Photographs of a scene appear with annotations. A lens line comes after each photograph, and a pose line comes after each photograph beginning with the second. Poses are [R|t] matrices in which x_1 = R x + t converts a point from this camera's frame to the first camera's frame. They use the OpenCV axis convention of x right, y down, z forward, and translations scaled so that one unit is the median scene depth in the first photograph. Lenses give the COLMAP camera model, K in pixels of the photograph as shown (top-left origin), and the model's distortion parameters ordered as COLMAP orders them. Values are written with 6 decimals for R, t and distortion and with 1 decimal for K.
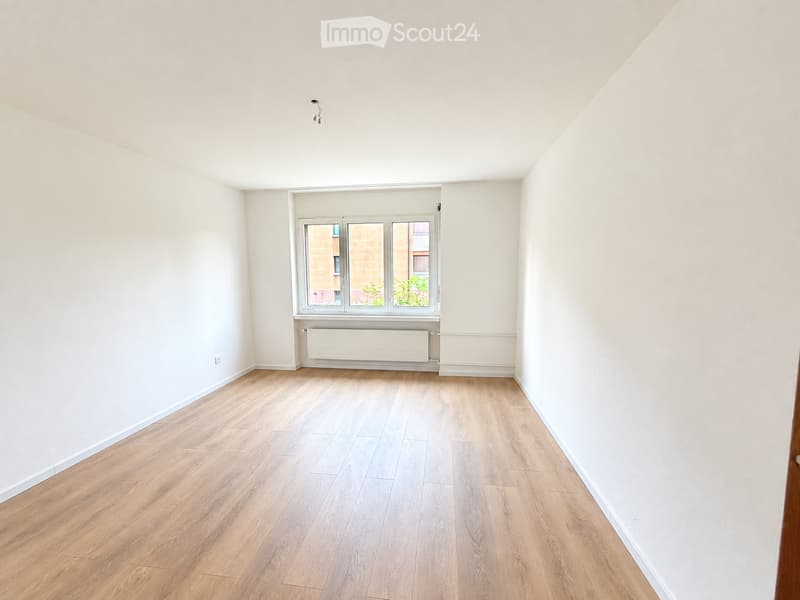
lens RADIAL K [[328.0, 0, 399.8], [0, 328.0, 297.2], [0, 0, 1]] dist [0.011097, -0.000260]
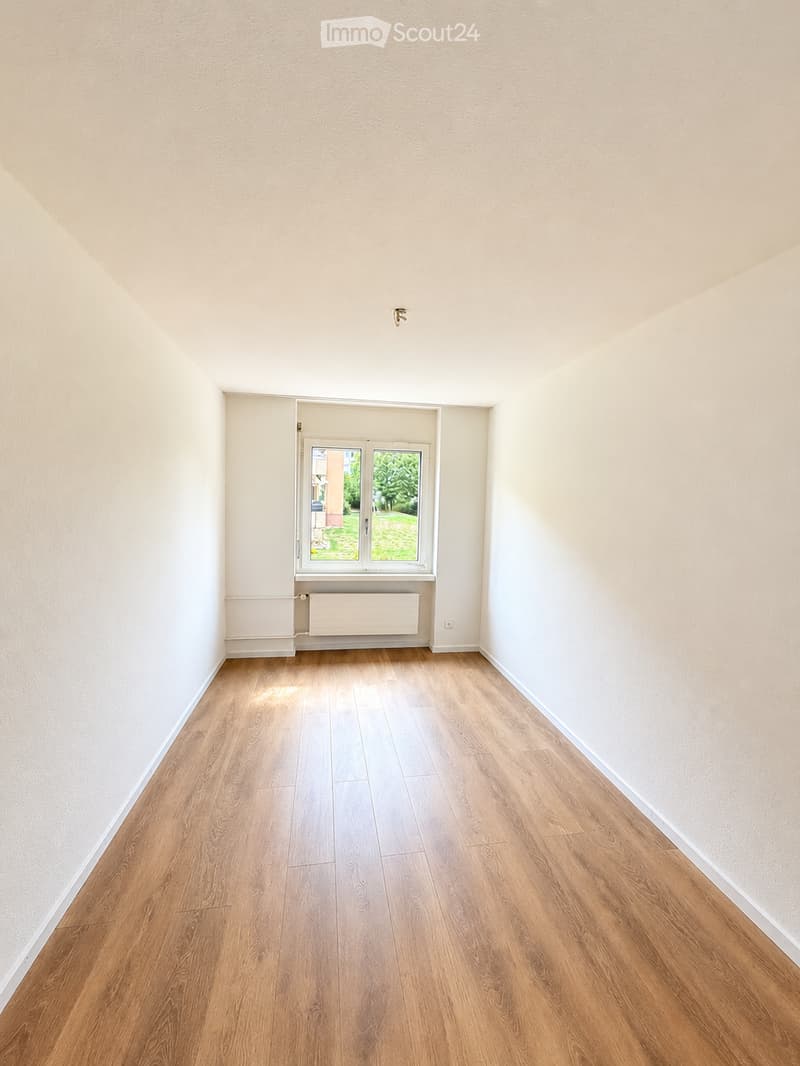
lens RADIAL K [[437.0, 0, 386.7], [0, 437.0, 510.0], [0, 0, 1]] dist [0.011097, -0.000260]
pose [[0.960151, 0.024438, 0.278413, -0.302709], [-0.000147, 0.996214, -0.086935, -0.000498], [-0.279483, 0.083430, 0.956519, 0.039206]]
